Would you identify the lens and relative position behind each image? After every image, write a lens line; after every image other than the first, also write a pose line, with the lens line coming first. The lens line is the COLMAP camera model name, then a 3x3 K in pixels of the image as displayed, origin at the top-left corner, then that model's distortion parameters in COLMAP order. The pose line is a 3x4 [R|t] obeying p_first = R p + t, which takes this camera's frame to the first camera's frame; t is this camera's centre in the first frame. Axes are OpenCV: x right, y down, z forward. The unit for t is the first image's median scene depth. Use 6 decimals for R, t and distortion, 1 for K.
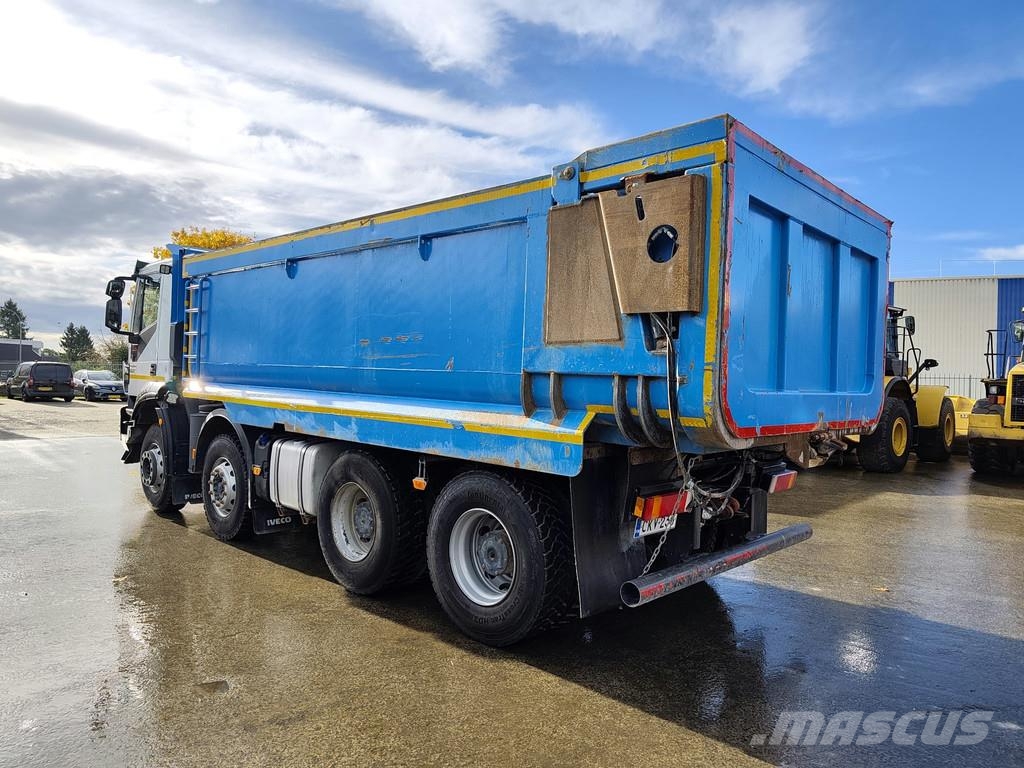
lens RADIAL K [[688.9, 0, 515.8], [0, 688.9, 372.0], [0, 0, 1]] dist [0.007896, 0.001283]
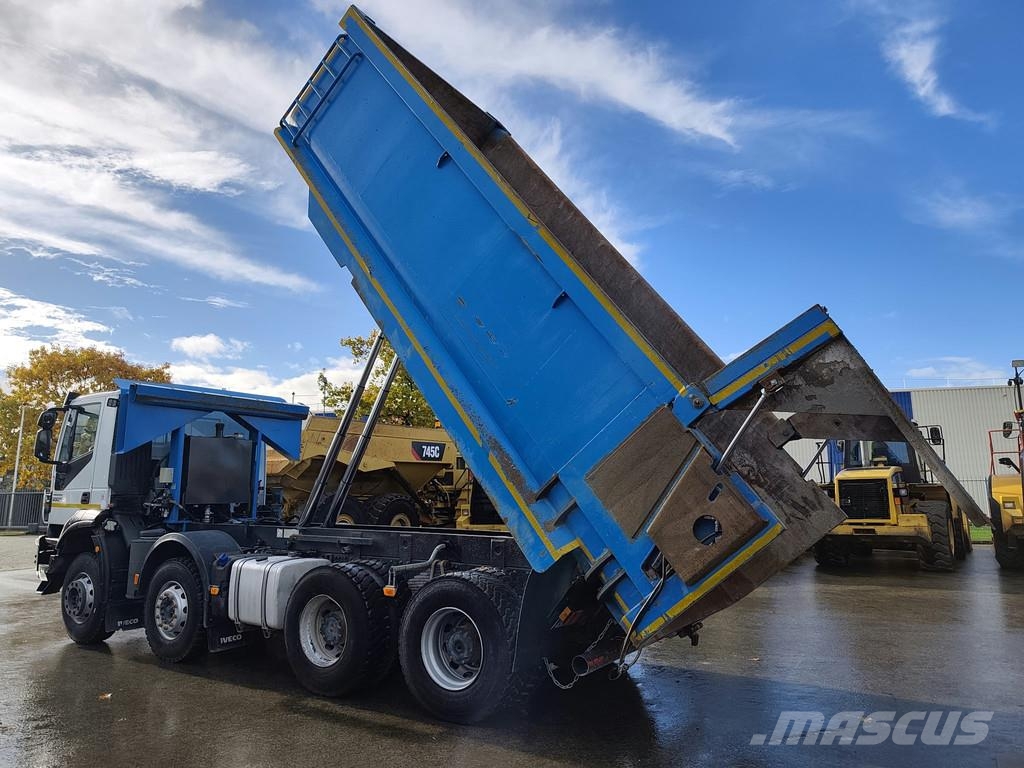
lens RADIAL K [[688.9, 0, 515.8], [0, 688.9, 372.0], [0, 0, 1]] dist [0.007896, 0.001283]
pose [[0.983345, 0.002933, 0.181728, -0.101138], [0.026056, 0.987267, -0.156925, -0.012795], [-0.179874, 0.159046, 0.970747, -0.177249]]
